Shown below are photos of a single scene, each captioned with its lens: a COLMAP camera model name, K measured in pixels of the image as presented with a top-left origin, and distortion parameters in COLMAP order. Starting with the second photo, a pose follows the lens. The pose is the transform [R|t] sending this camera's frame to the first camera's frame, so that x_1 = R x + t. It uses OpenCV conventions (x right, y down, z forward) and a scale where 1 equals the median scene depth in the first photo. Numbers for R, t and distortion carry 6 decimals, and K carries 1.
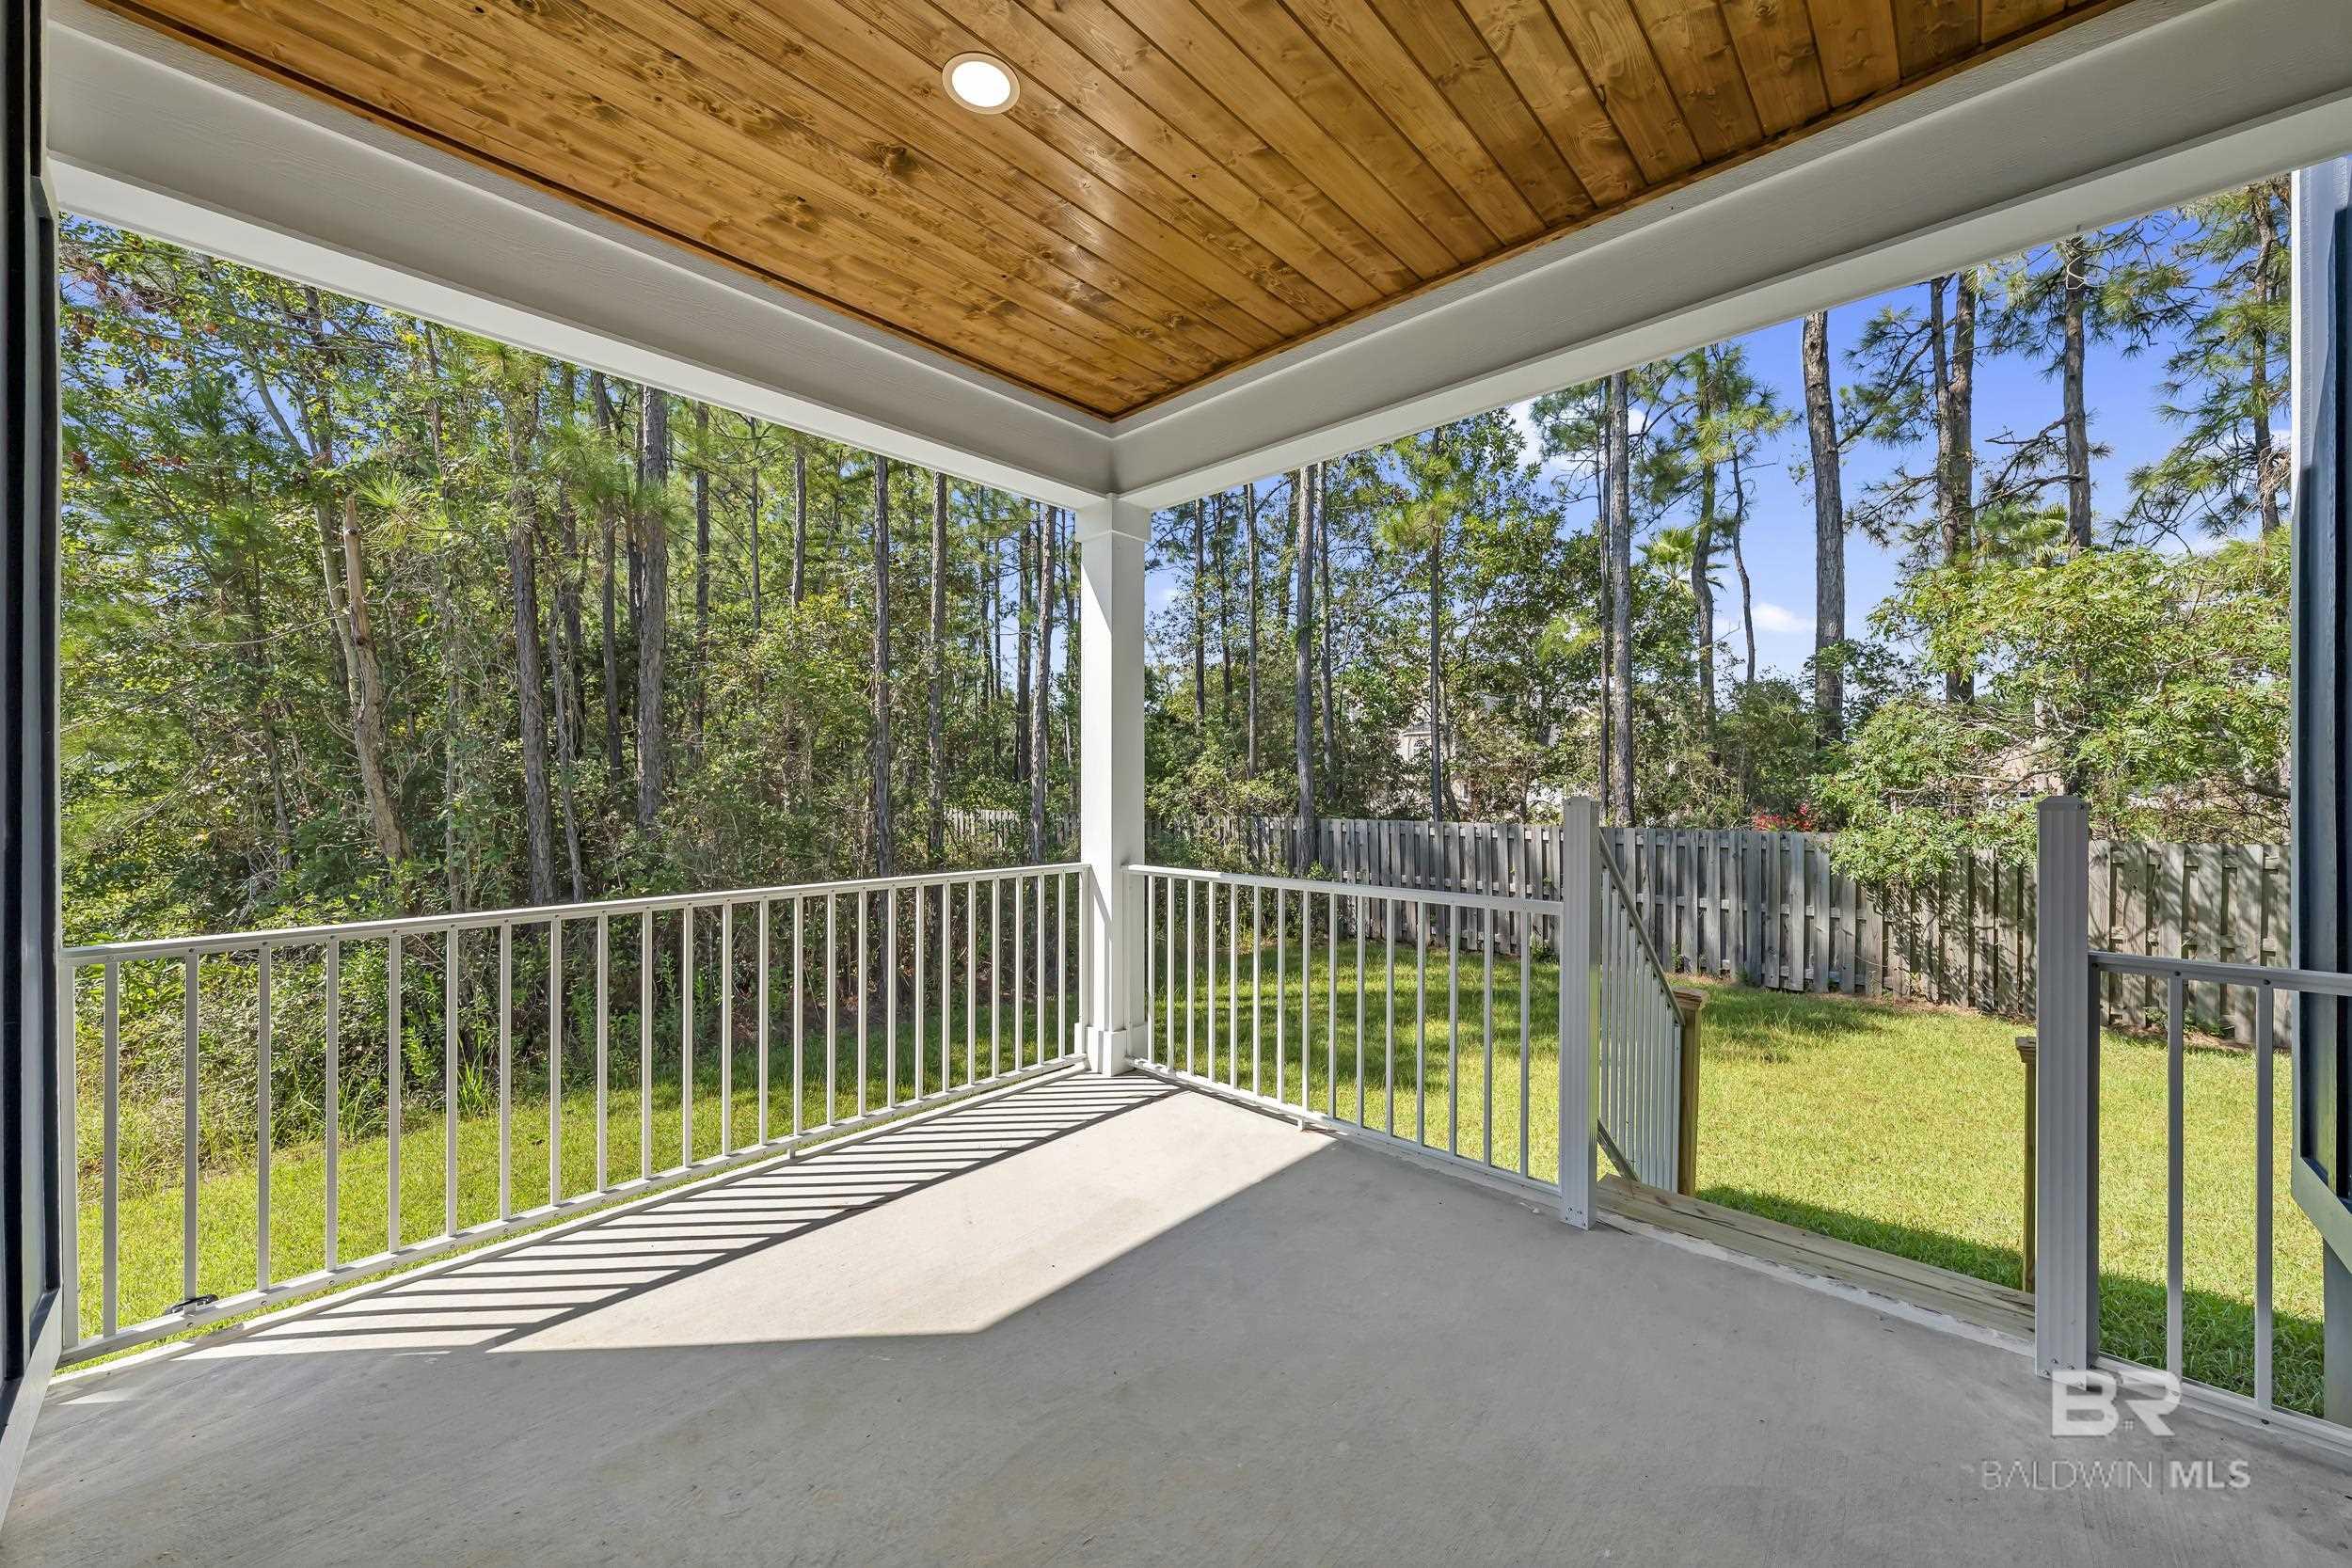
lens RADIAL K [[871.8, 0, 1176.0], [0, 871.8, 784.0], [0, 0, 1]] dist [0.000247, 0.000059]
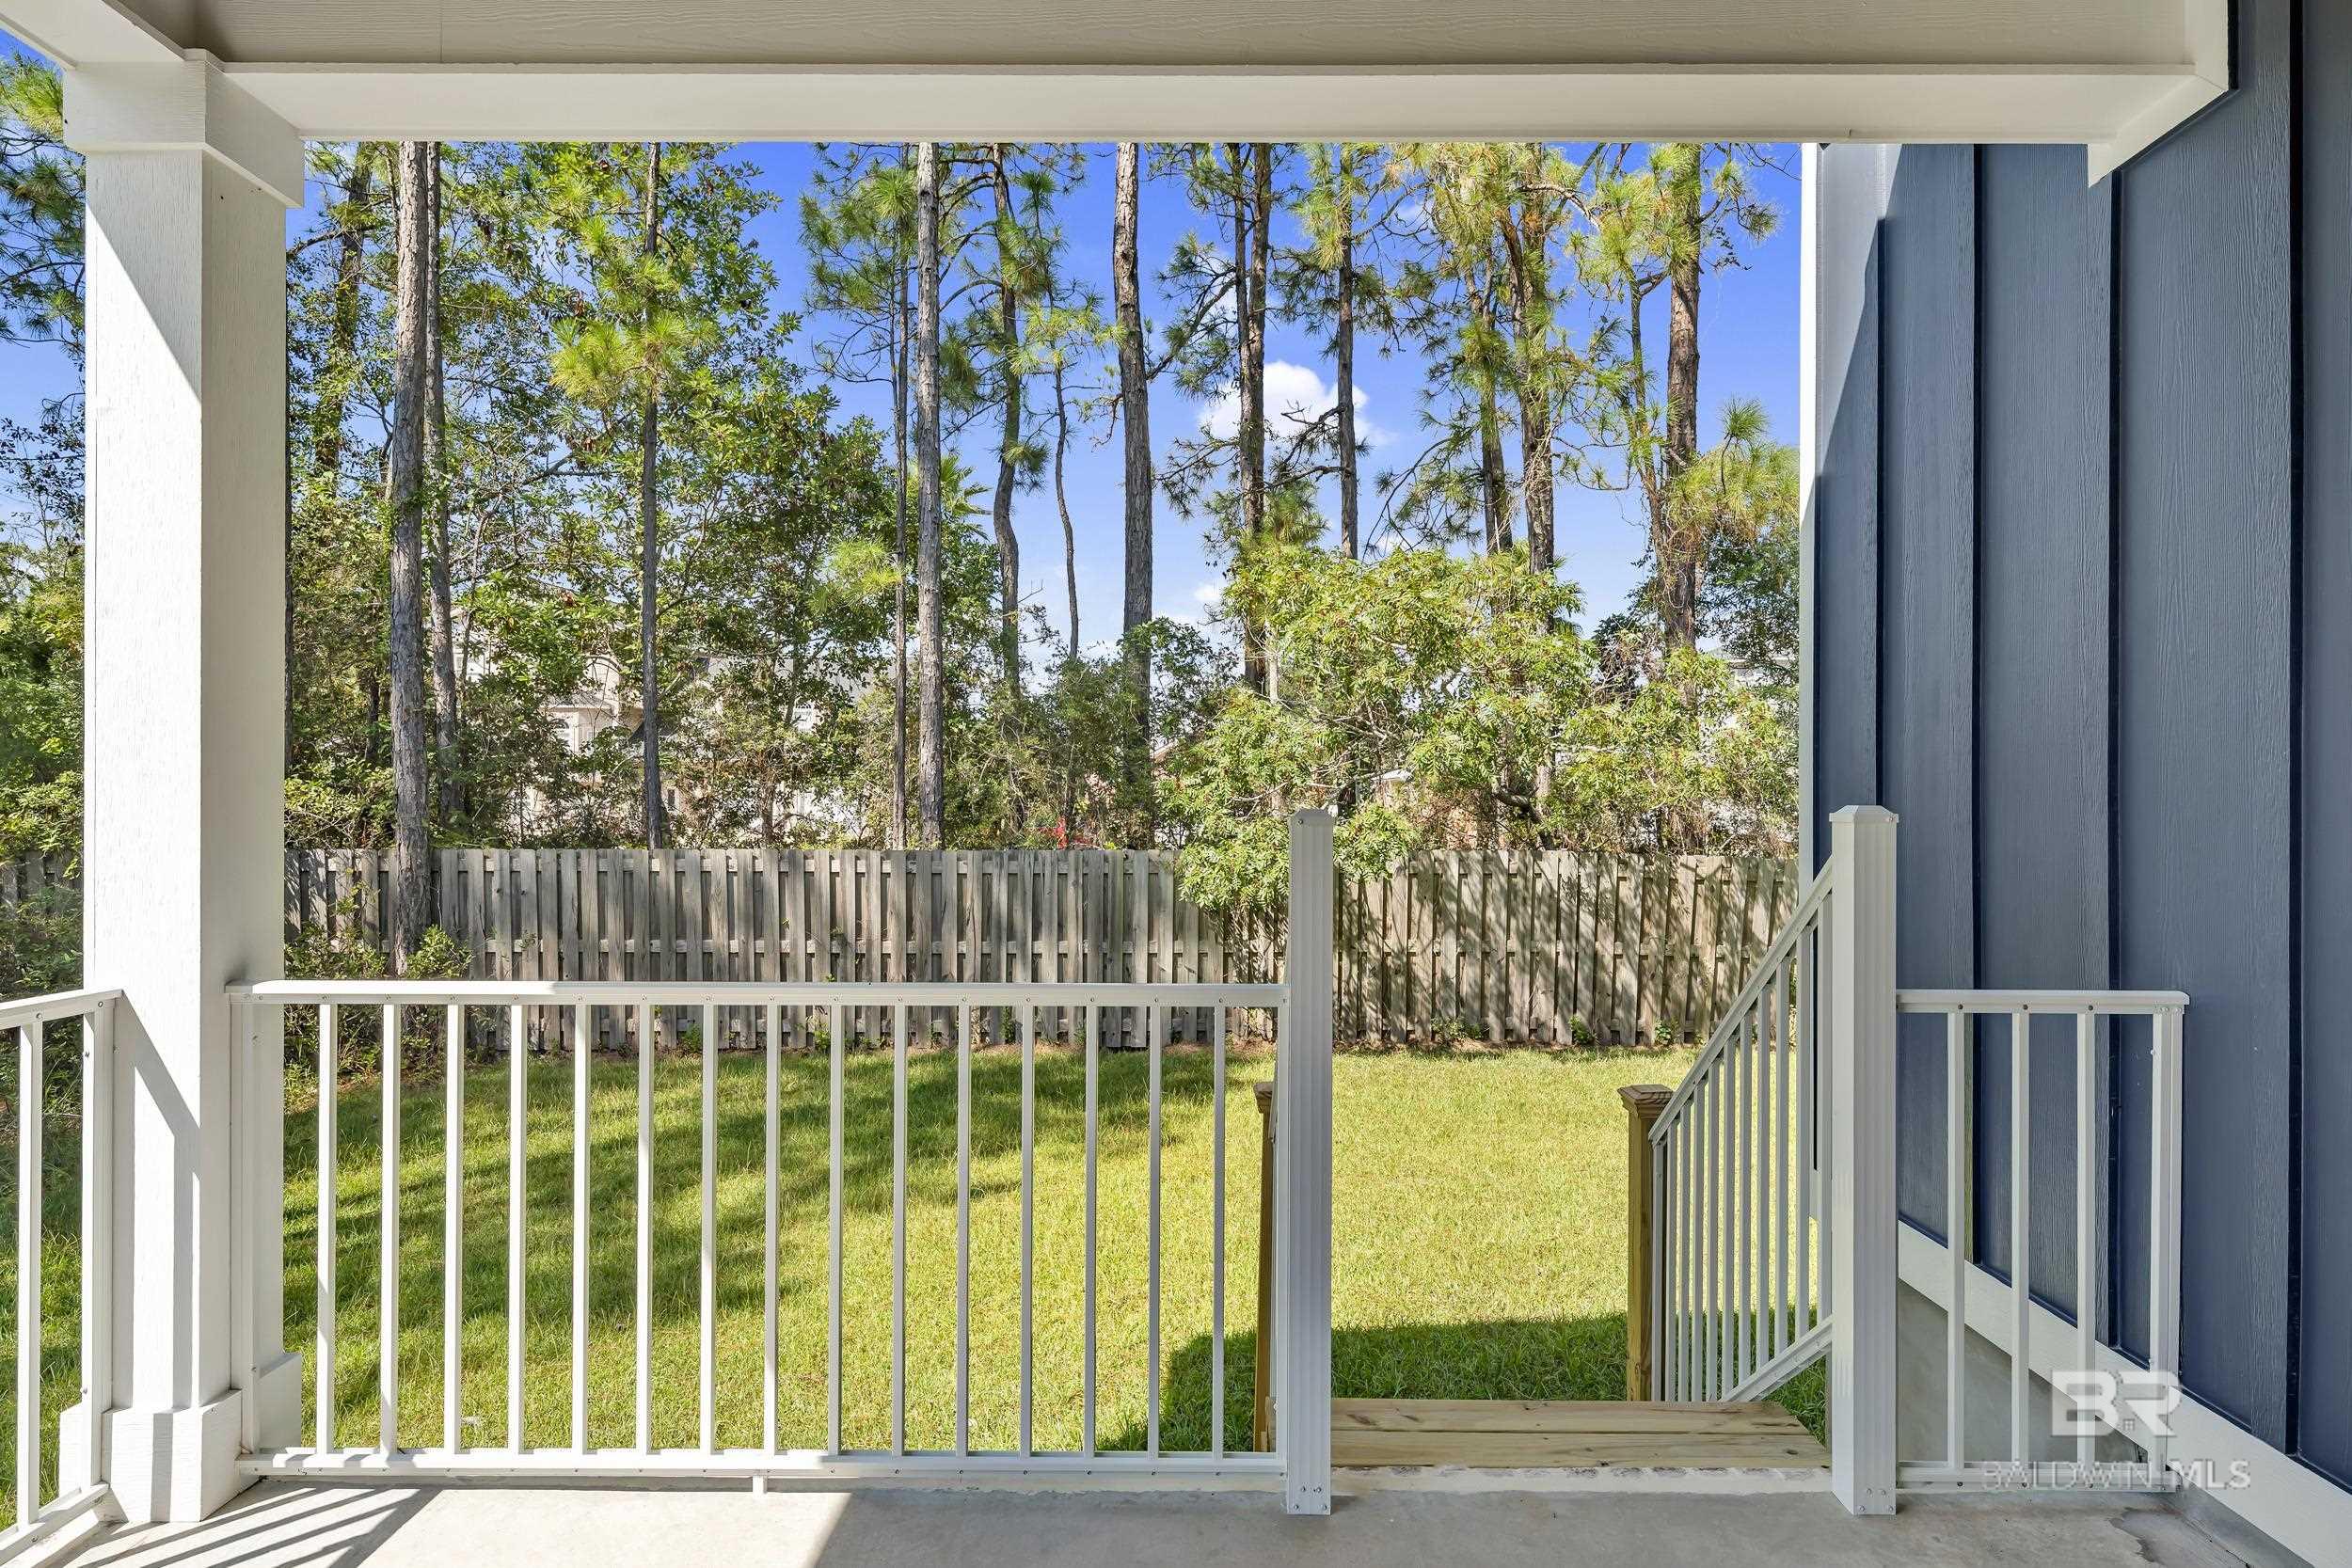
lens RADIAL K [[1272.8, 0, 1179.6], [0, 1272.8, 798.7], [0, 0, 1]] dist [0.003606, 0.001416]
pose [[0.736797, -0.000568, 0.676114, -0.050021], [-0.004356, 0.999975, 0.005586, 0.000702], [-0.676101, -0.007061, 0.736776, 0.097603]]
